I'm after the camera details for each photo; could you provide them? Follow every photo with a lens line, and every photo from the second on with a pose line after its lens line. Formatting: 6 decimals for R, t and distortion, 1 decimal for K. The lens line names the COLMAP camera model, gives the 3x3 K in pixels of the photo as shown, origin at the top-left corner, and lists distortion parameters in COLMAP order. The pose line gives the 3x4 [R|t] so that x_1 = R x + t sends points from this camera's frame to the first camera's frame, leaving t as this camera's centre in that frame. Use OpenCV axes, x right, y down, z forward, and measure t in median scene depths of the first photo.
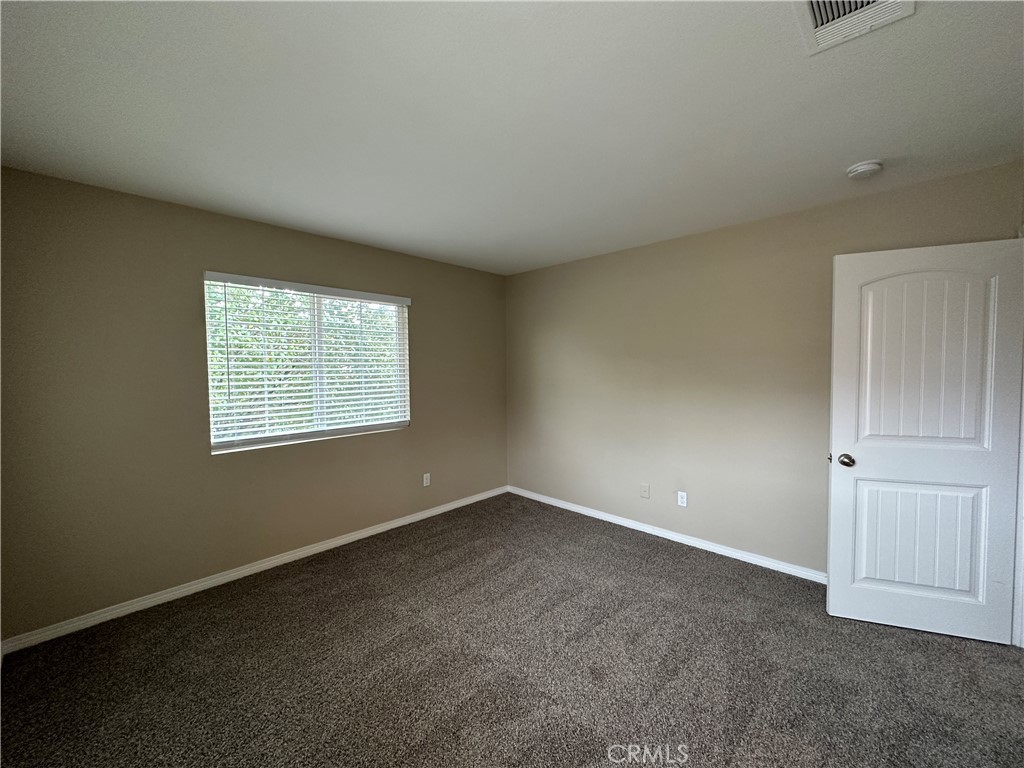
lens RADIAL K [[408.8, 0, 512.0], [0, 408.8, 384.0], [0, 0, 1]] dist [-0.001238, -0.000196]
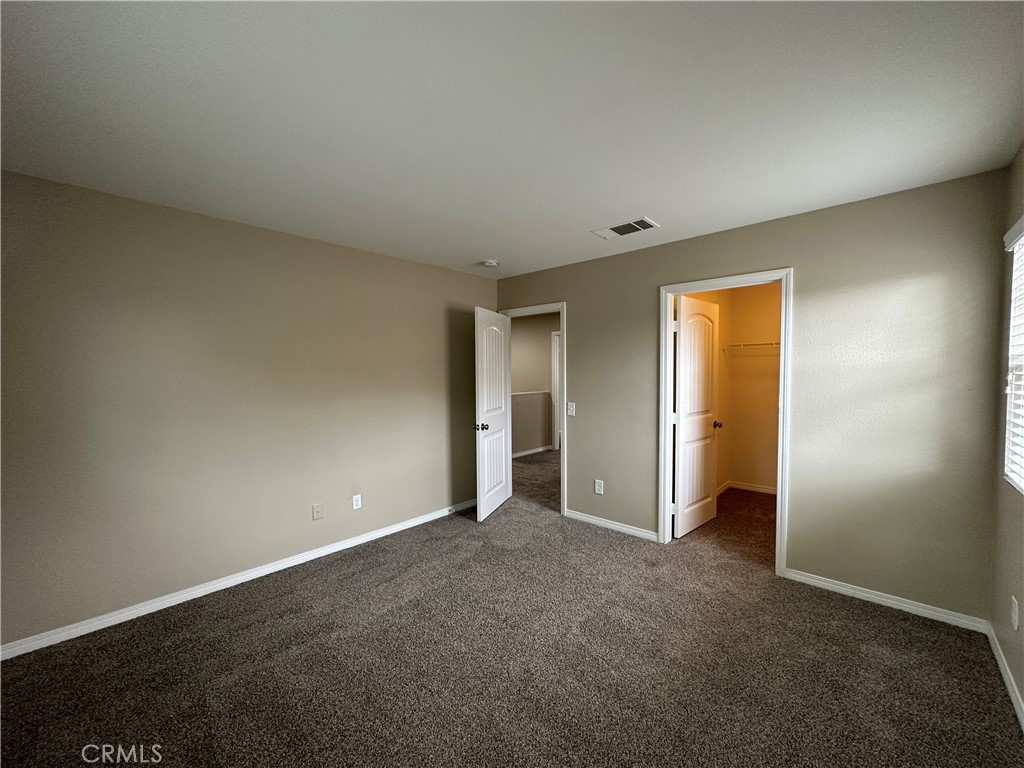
lens RADIAL K [[408.8, 0, 512.0], [0, 408.8, 384.0], [0, 0, 1]] dist [-0.001238, -0.000196]
pose [[-0.006226, -0.030630, 0.999511, -0.643024], [0.050780, 0.998232, 0.030907, -0.028885], [-0.998690, 0.050948, -0.004659, 0.634830]]
